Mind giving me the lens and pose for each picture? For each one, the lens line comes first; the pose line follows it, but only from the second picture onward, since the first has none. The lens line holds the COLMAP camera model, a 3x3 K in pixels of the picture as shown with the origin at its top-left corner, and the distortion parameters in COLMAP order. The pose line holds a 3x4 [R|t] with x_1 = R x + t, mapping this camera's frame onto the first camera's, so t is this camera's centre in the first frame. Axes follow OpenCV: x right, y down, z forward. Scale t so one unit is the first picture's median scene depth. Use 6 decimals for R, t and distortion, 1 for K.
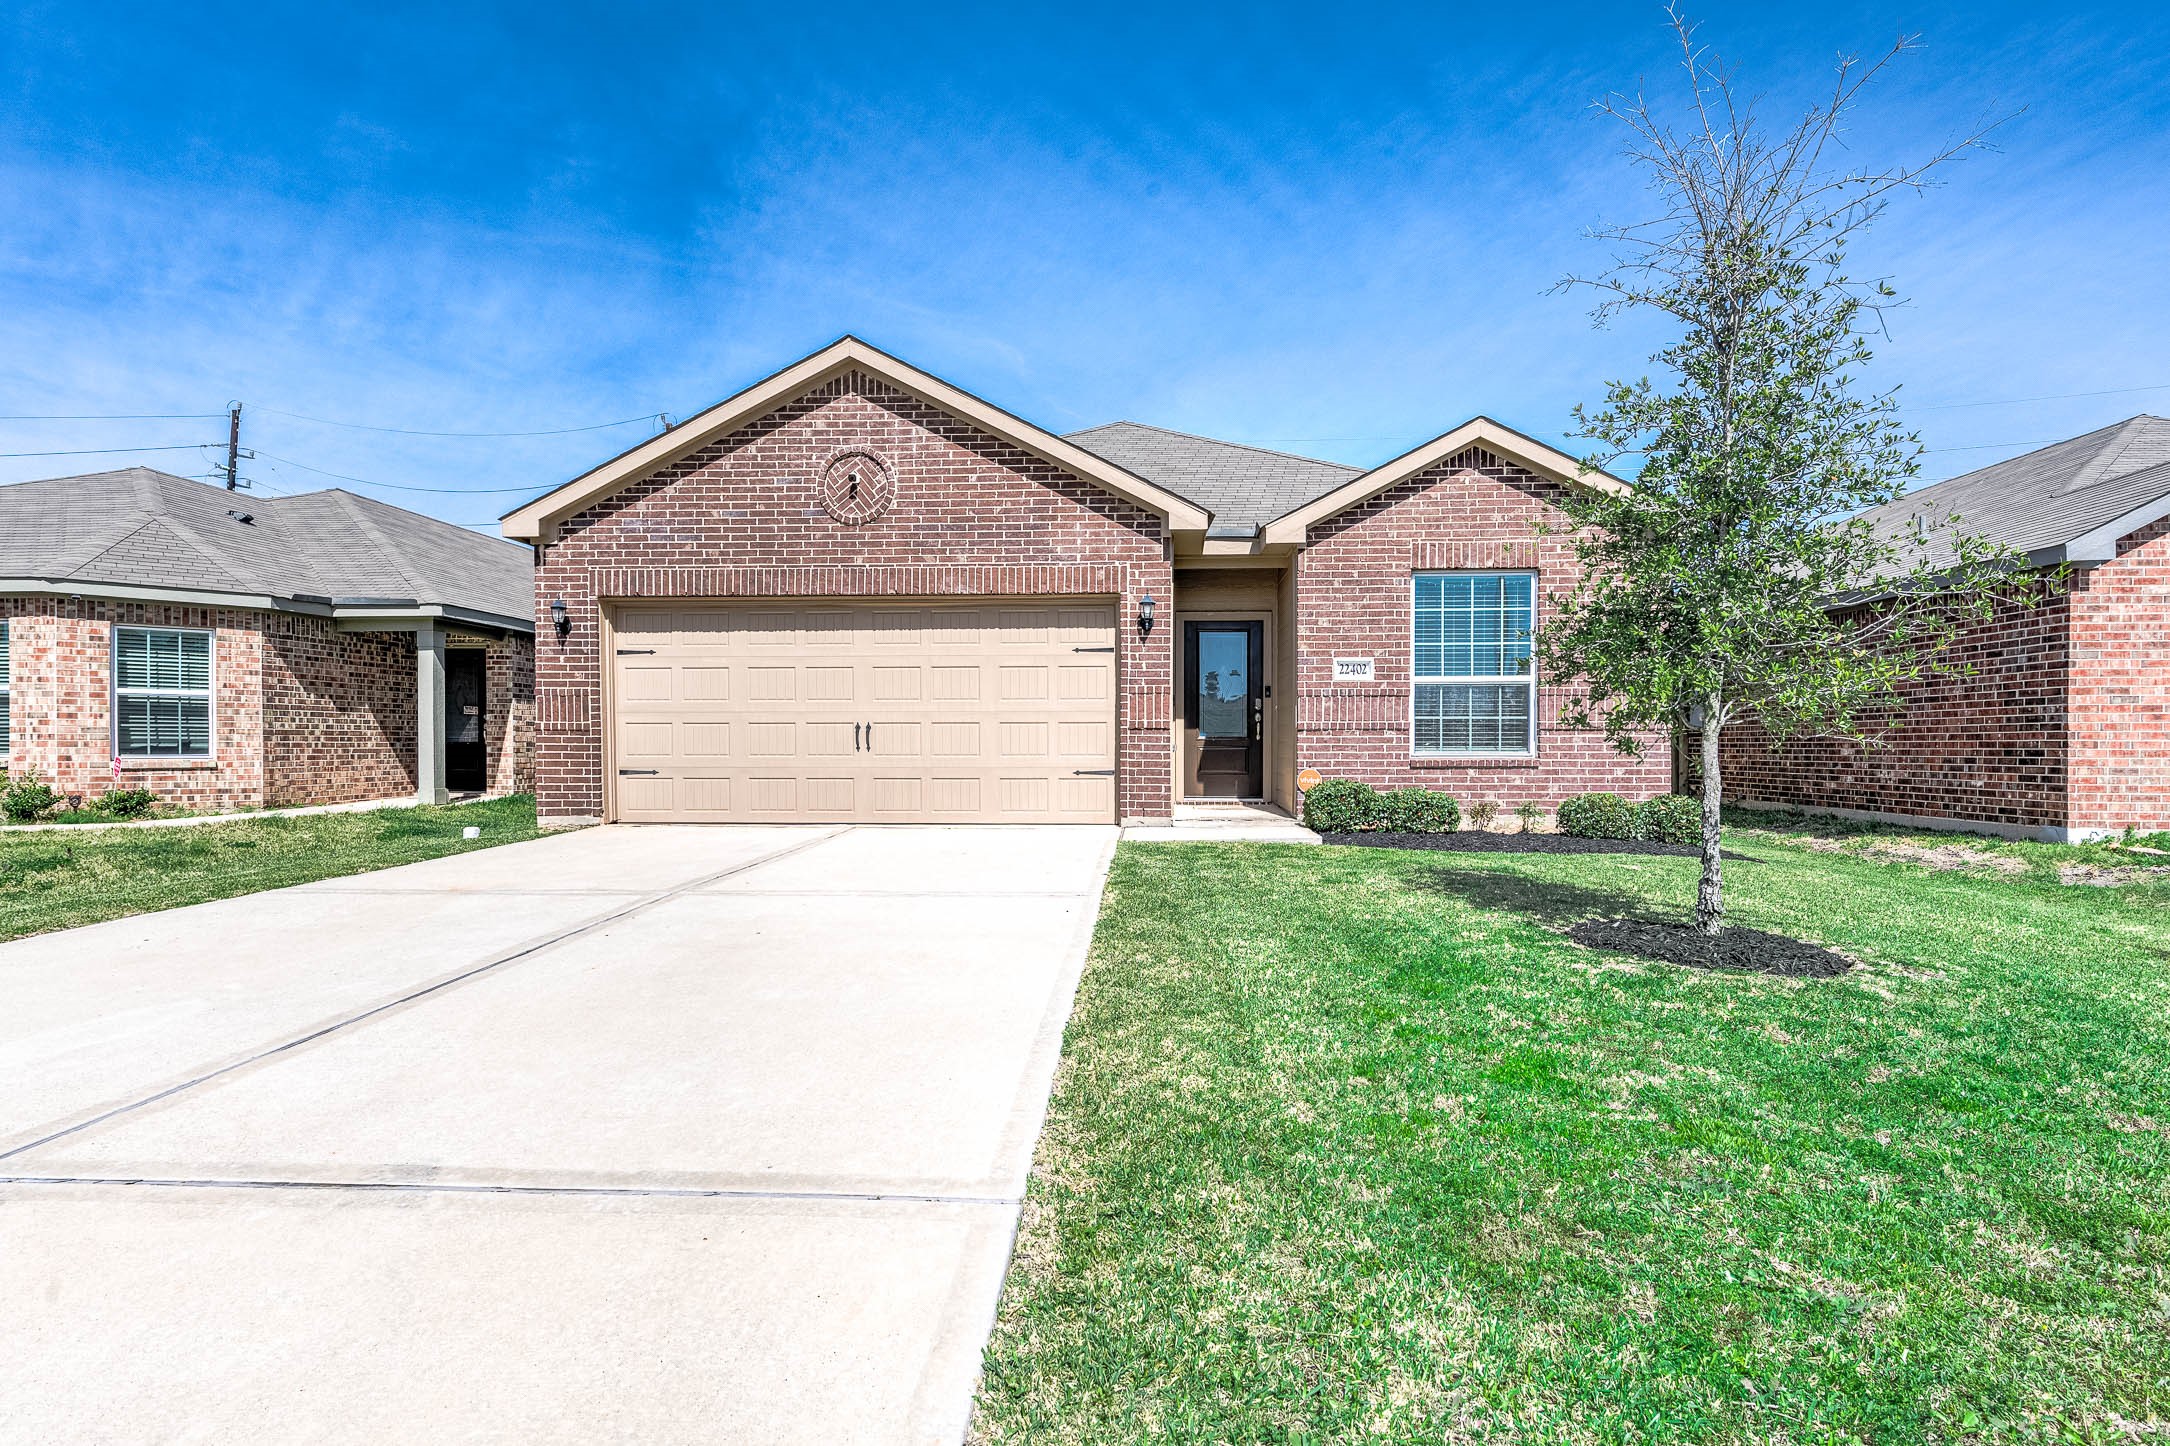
lens RADIAL K [[1081.5, 0, 1098.6], [0, 1081.5, 744.4], [0, 0, 1]] dist [0.010978, 0.001194]
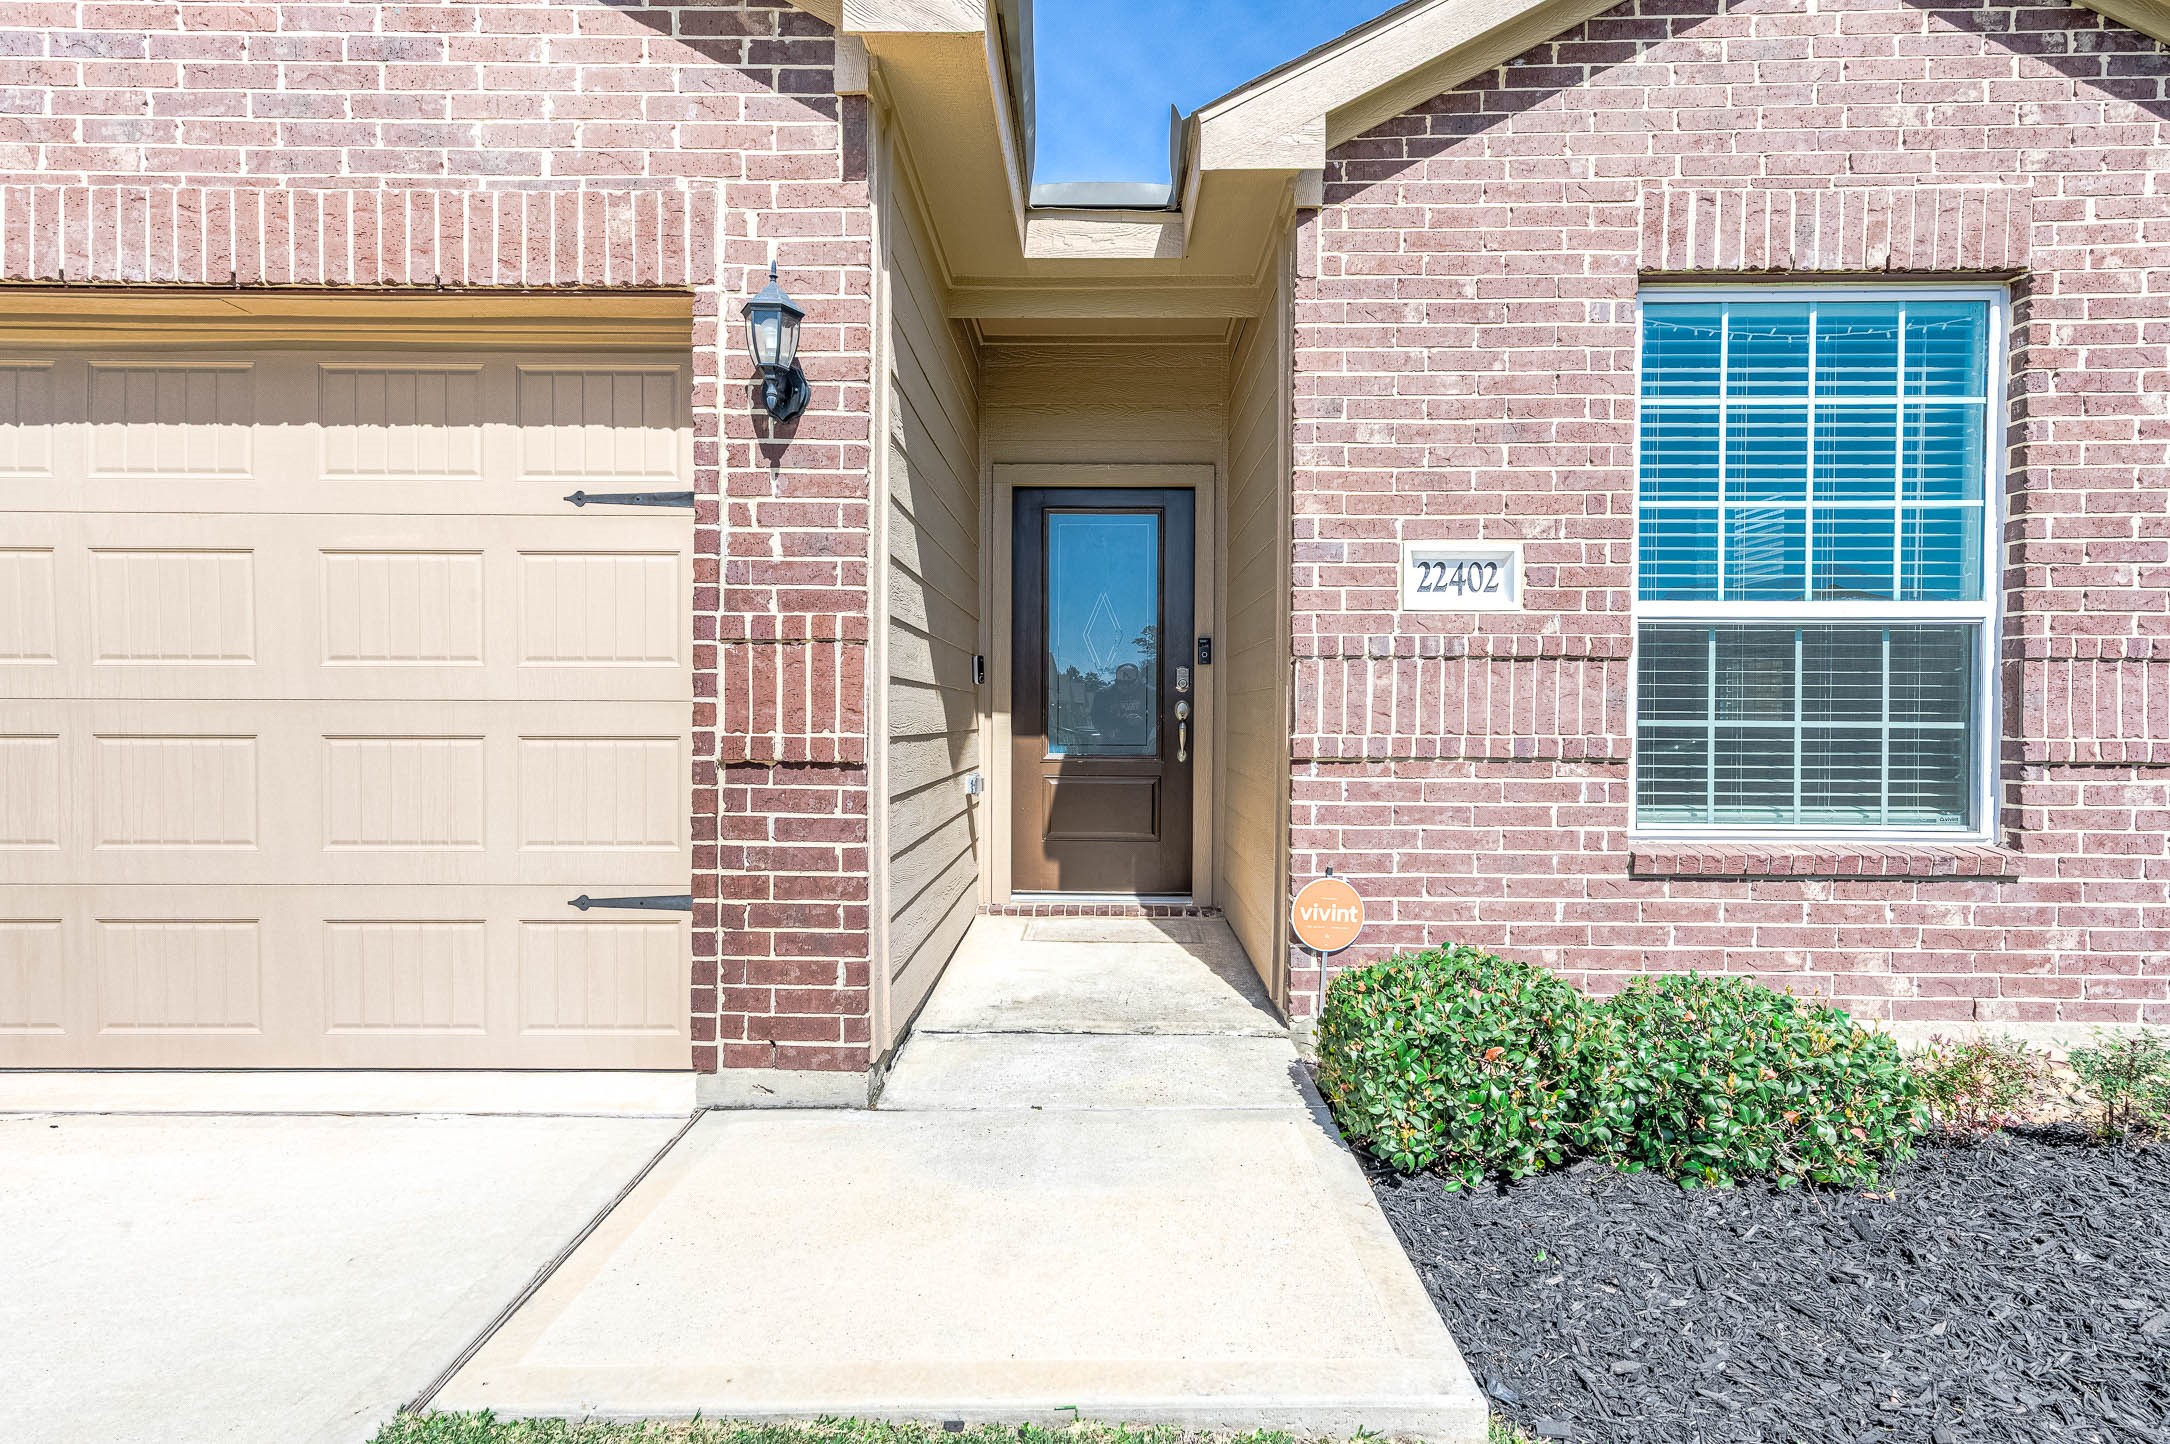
lens RADIAL K [[1081.5, 0, 1088.6], [0, 1081.5, 729.0], [0, 0, 1]] dist [0.010978, 0.001194]
pose [[0.998864, 0.003975, 0.047477, 0.108242], [-0.004425, 0.999946, 0.009382, -0.026071], [-0.047438, -0.009581, 0.998828, 0.687264]]
